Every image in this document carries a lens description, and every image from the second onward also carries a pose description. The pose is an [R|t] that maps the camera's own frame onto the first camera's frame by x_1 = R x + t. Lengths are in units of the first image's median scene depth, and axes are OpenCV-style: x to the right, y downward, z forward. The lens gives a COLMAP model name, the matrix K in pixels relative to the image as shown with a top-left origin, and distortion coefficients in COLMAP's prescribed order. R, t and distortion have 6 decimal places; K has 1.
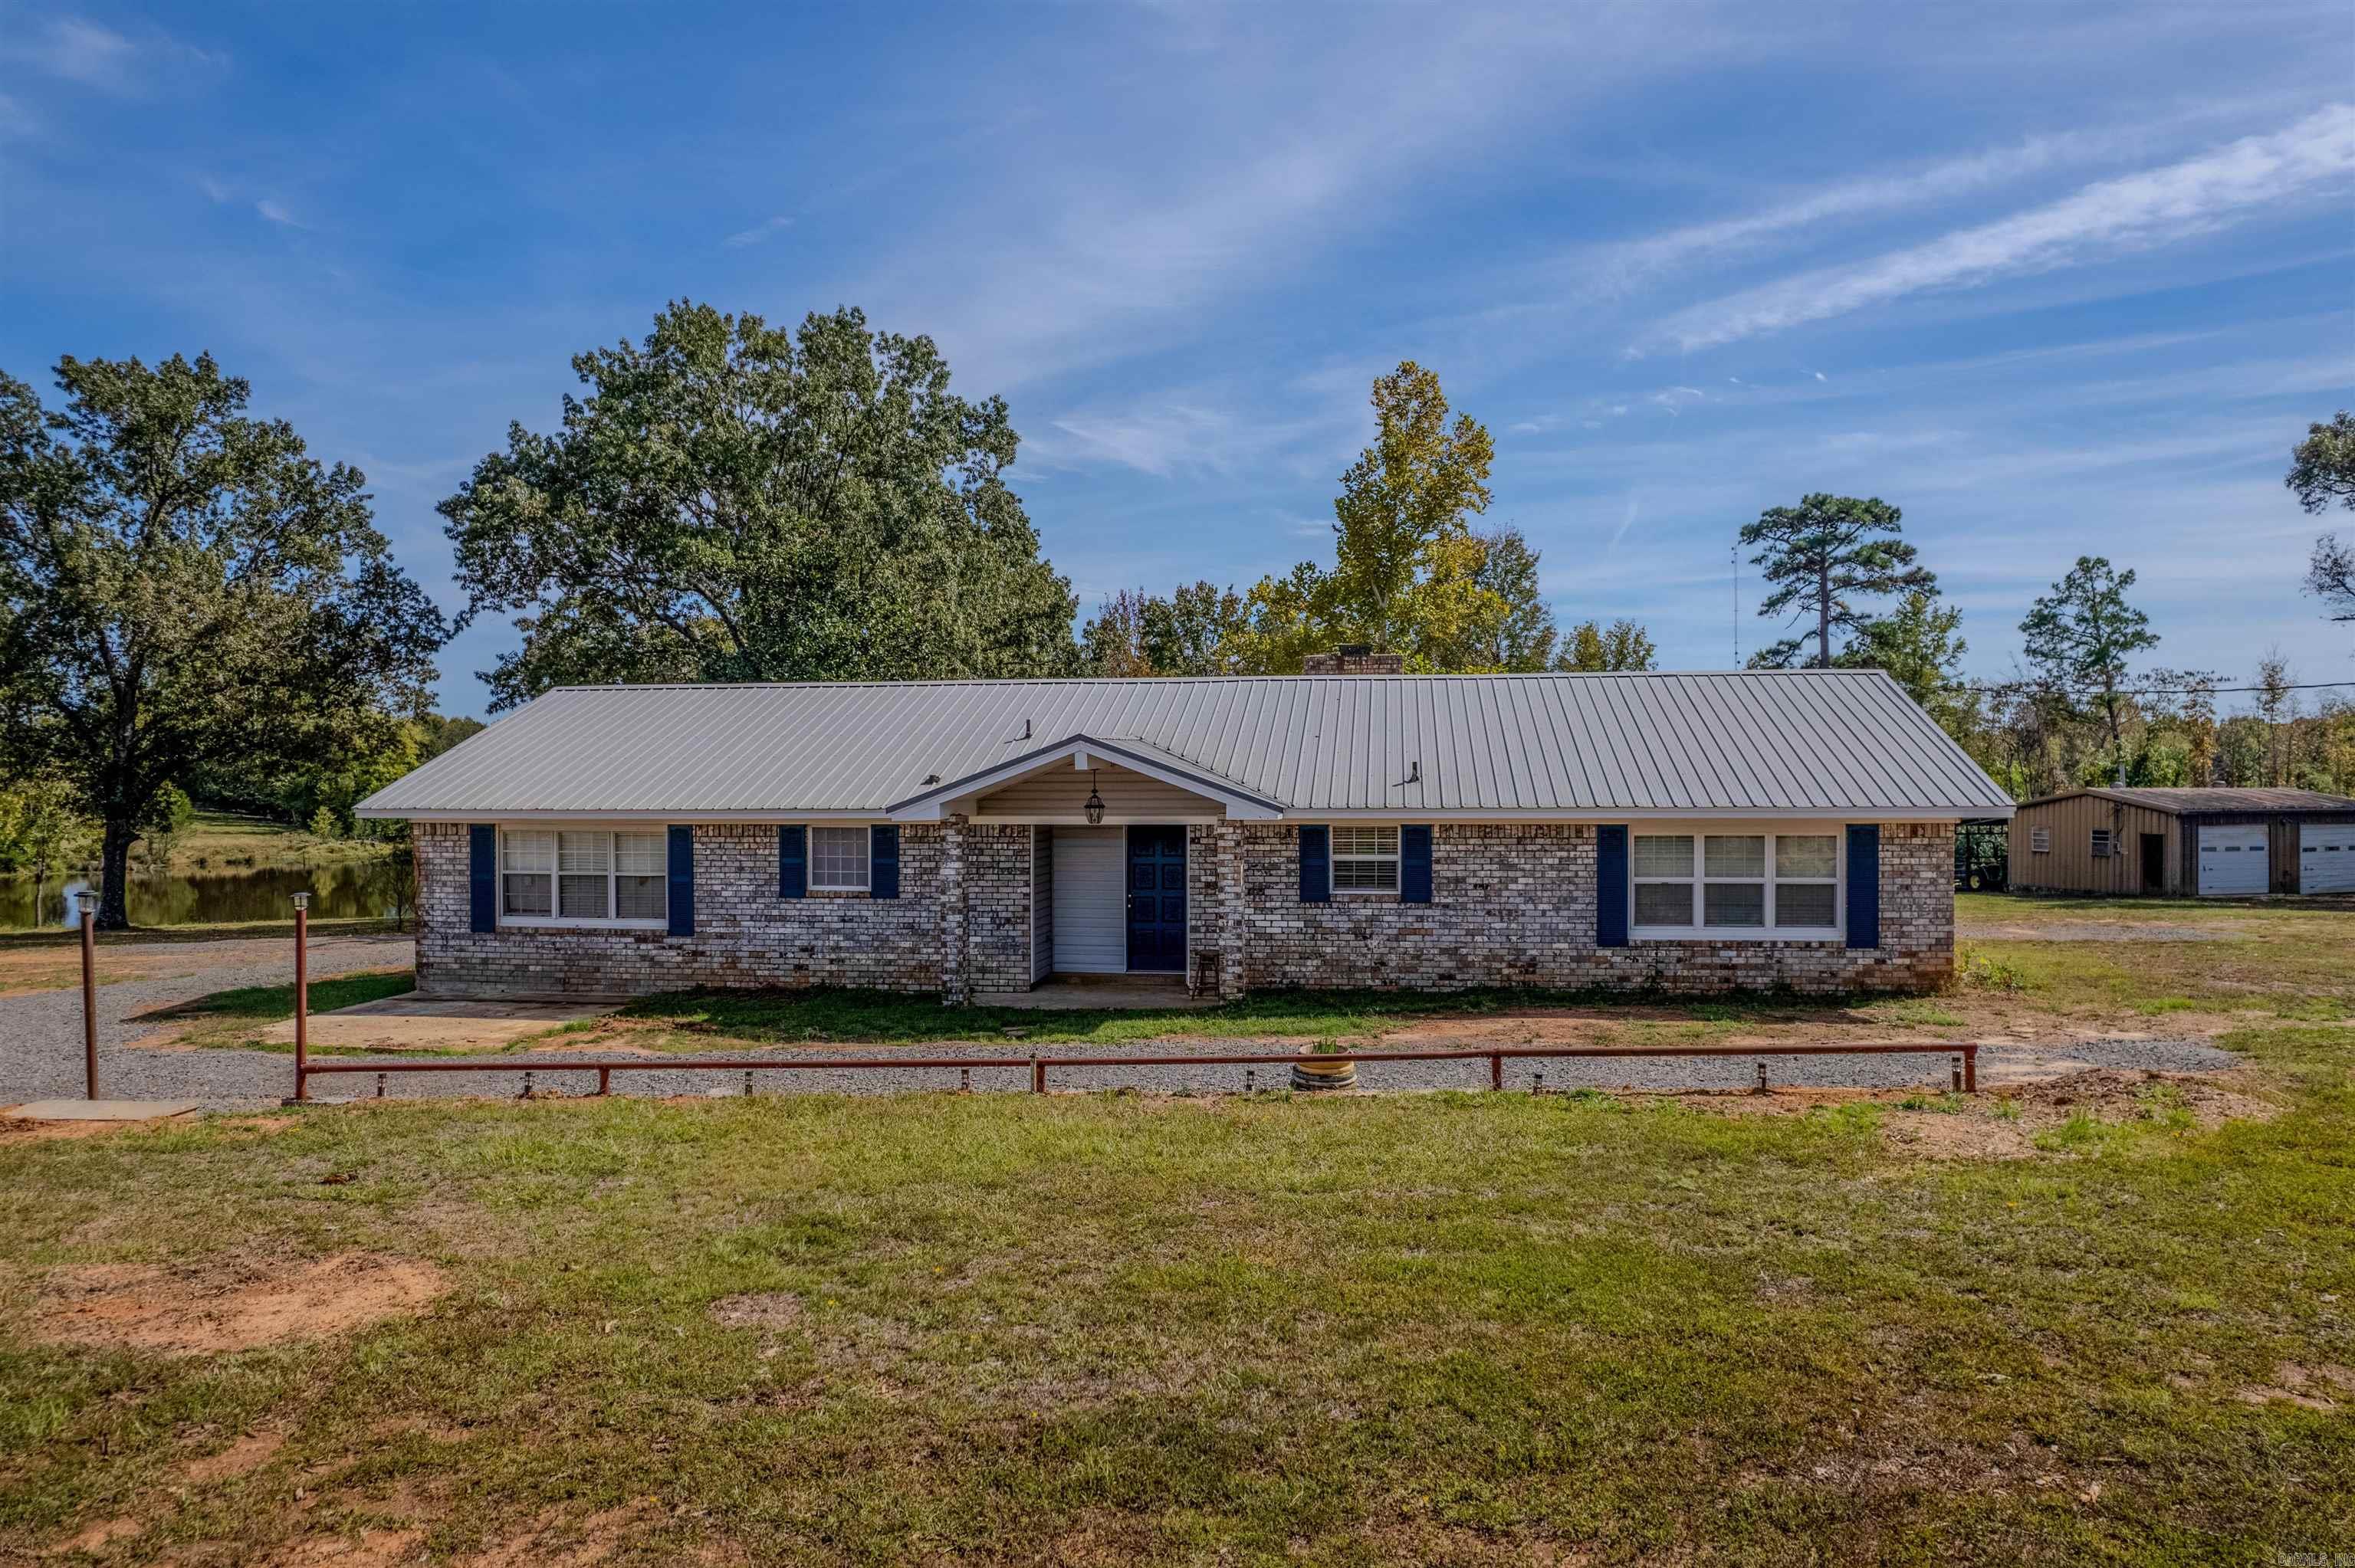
lens RADIAL K [[1501.9, 0, 1171.2], [0, 1501.9, 786.8], [0, 0, 1]] dist [-0.062106, 0.047352]
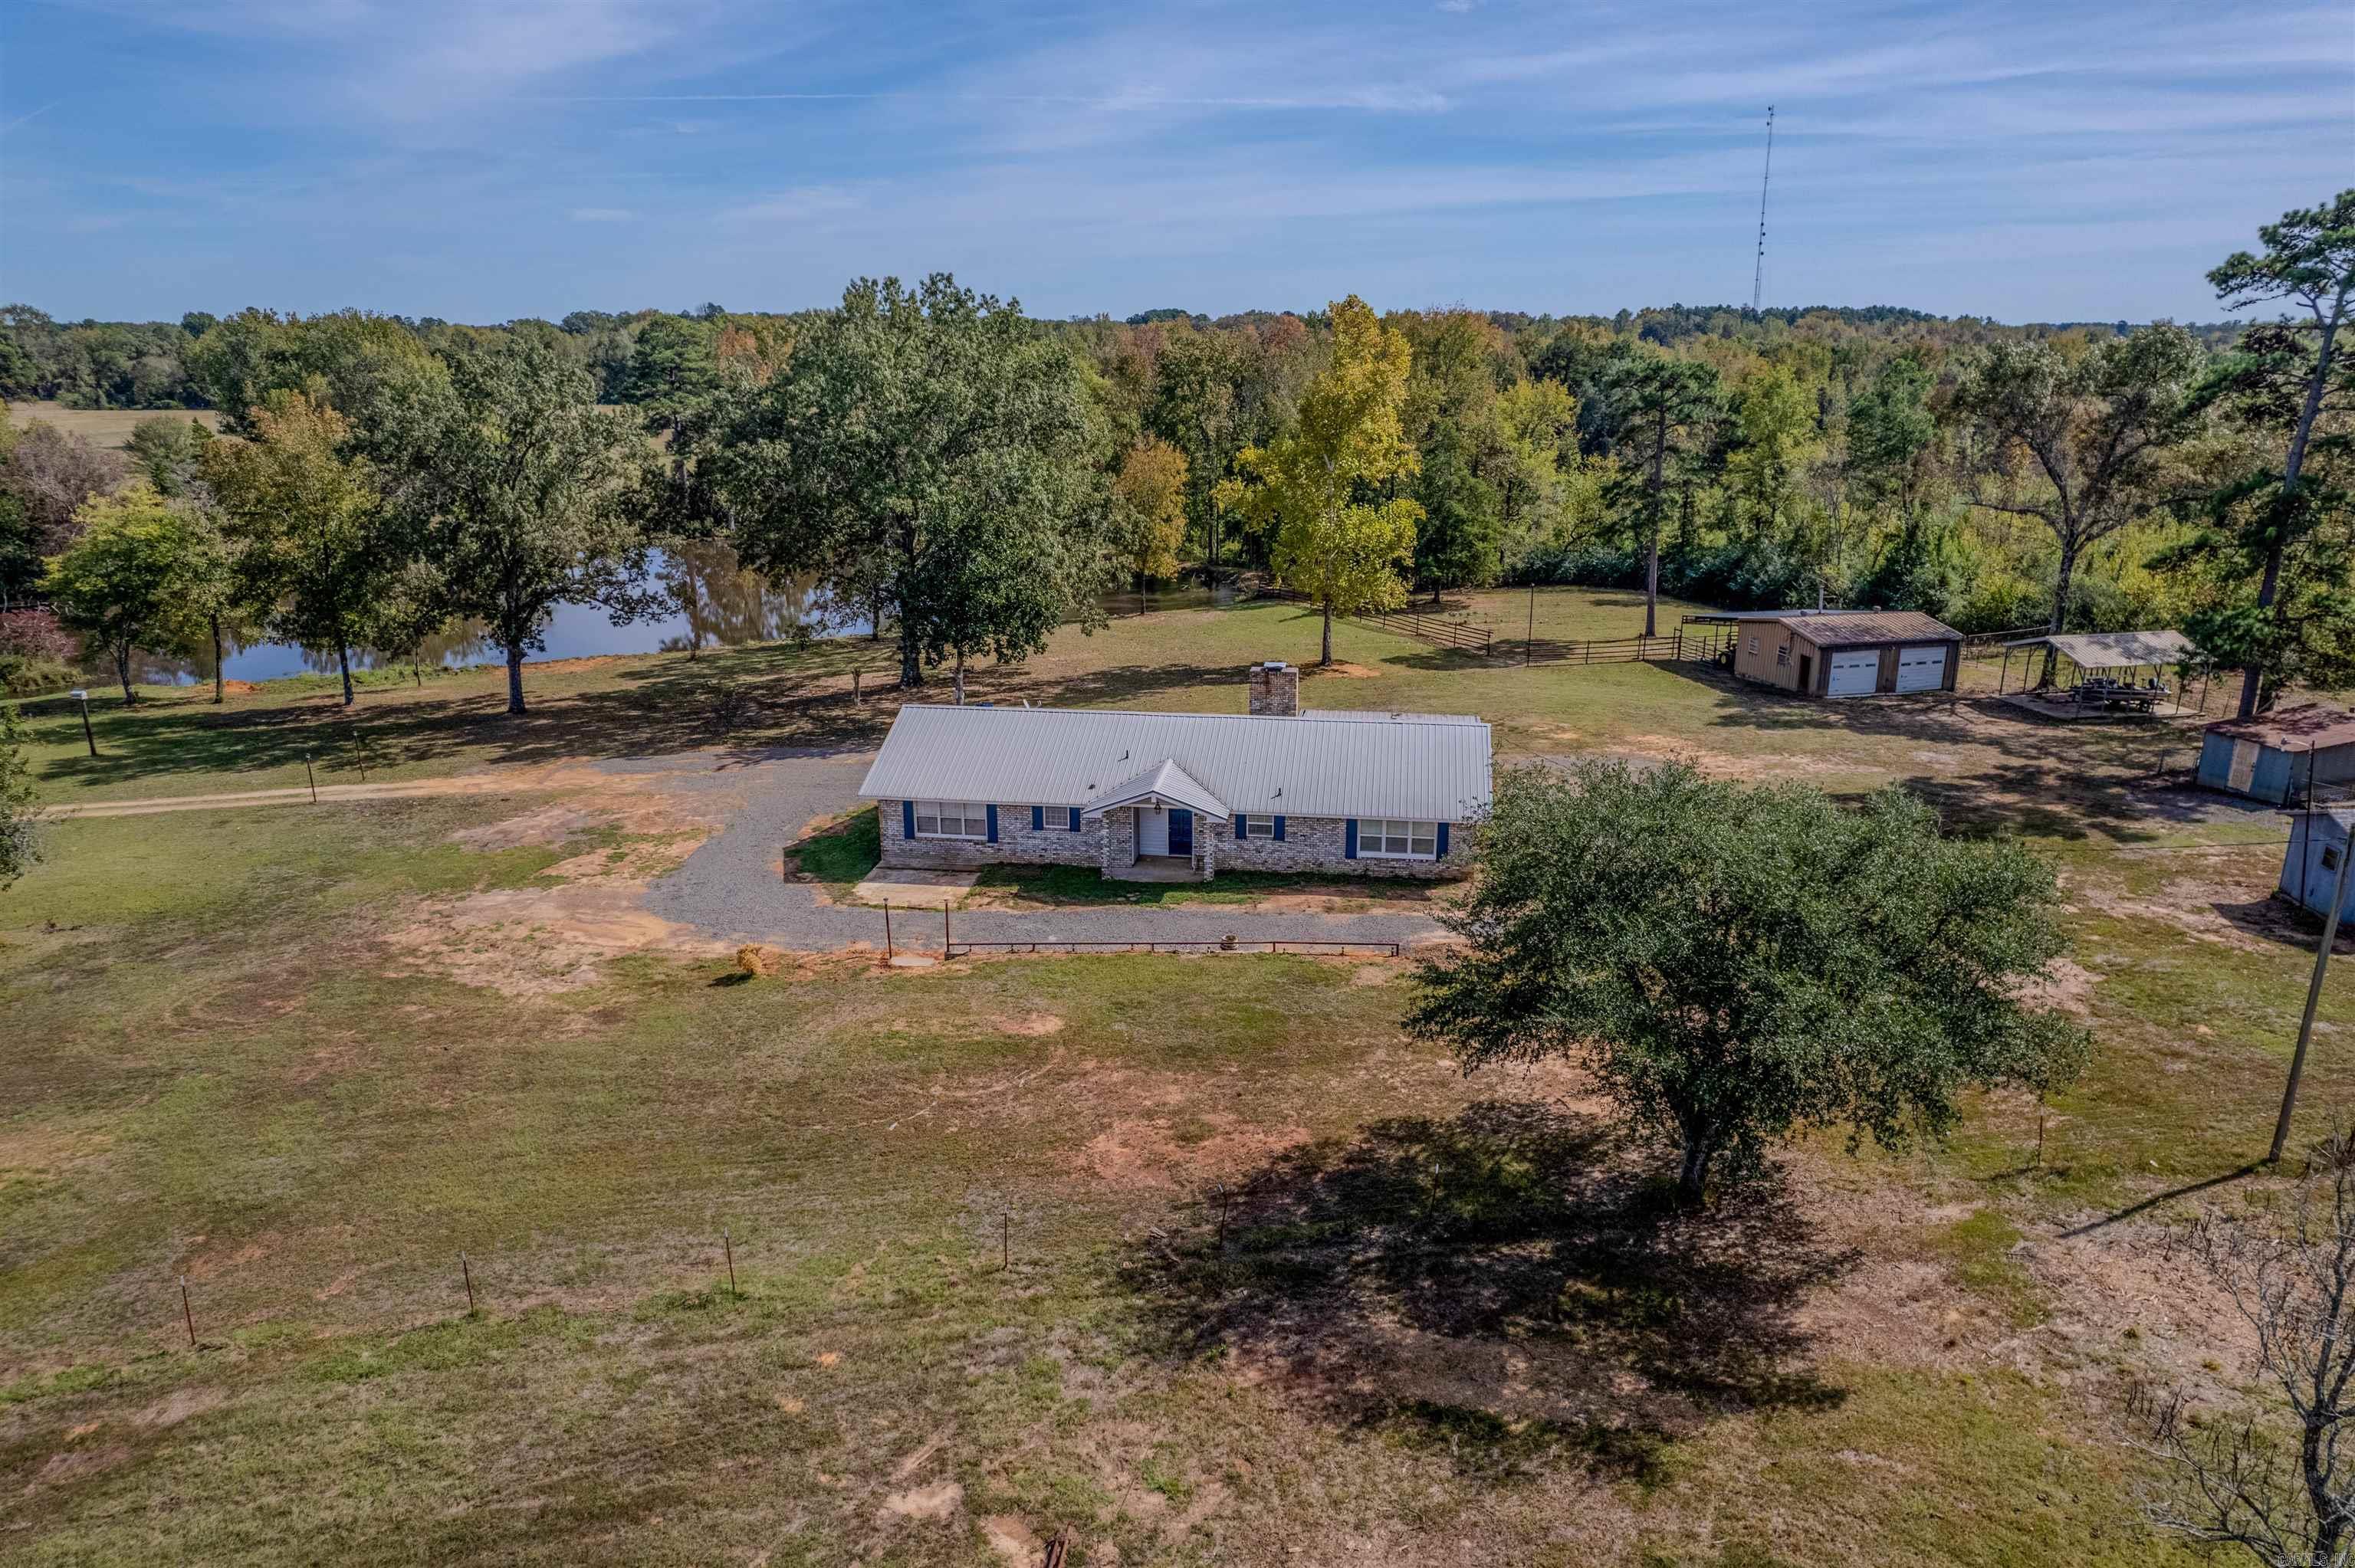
lens RADIAL K [[1501.9, 0, 1171.2], [0, 1501.9, 786.8], [0, 0, 1]] dist [-0.062106, 0.047352]
pose [[0.999997, 0.000578, -0.002254, -0.021170], [0.000084, 0.959030, 0.283304, -0.762008], [0.002326, -0.283303, 0.959028, -1.513098]]
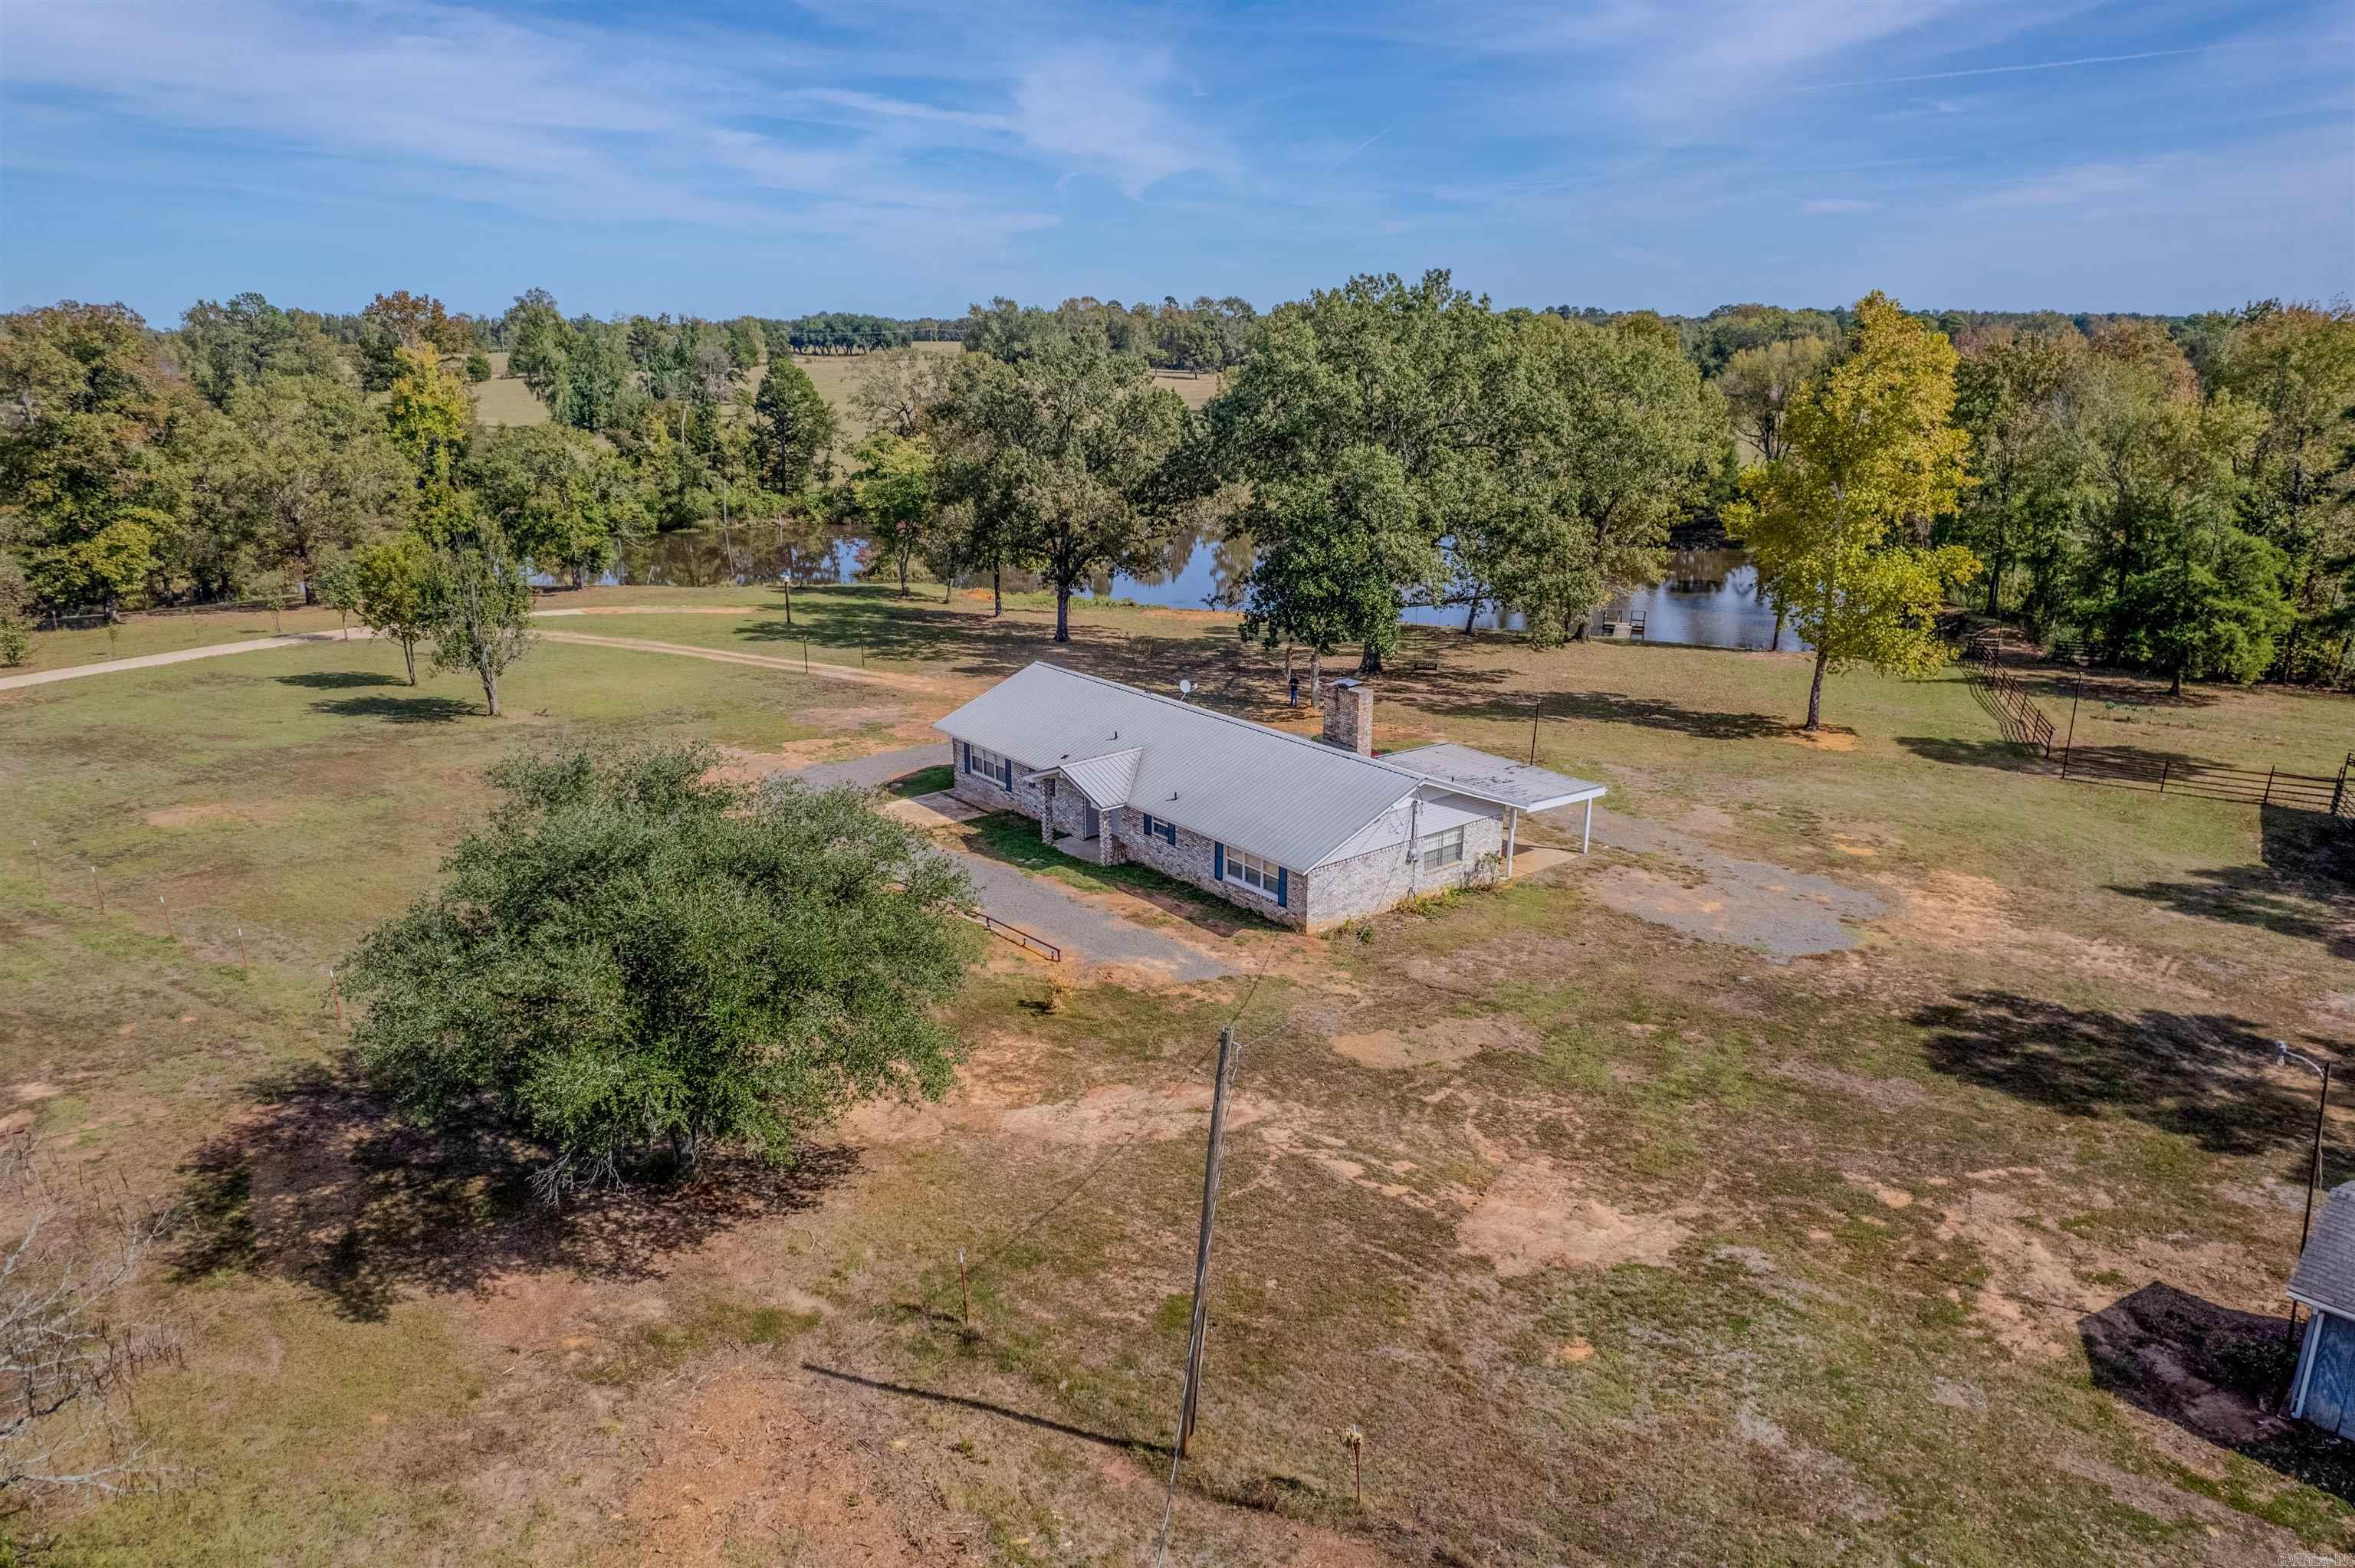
lens RADIAL K [[1501.9, 0, 1171.2], [0, 1501.9, 786.8], [0, 0, 1]] dist [-0.062106, 0.047352]
pose [[0.733376, 0.204777, -0.648248, 1.832280], [-0.009148, 0.956441, 0.291783, -0.780660], [0.679761, -0.208056, 0.703304, -0.820265]]
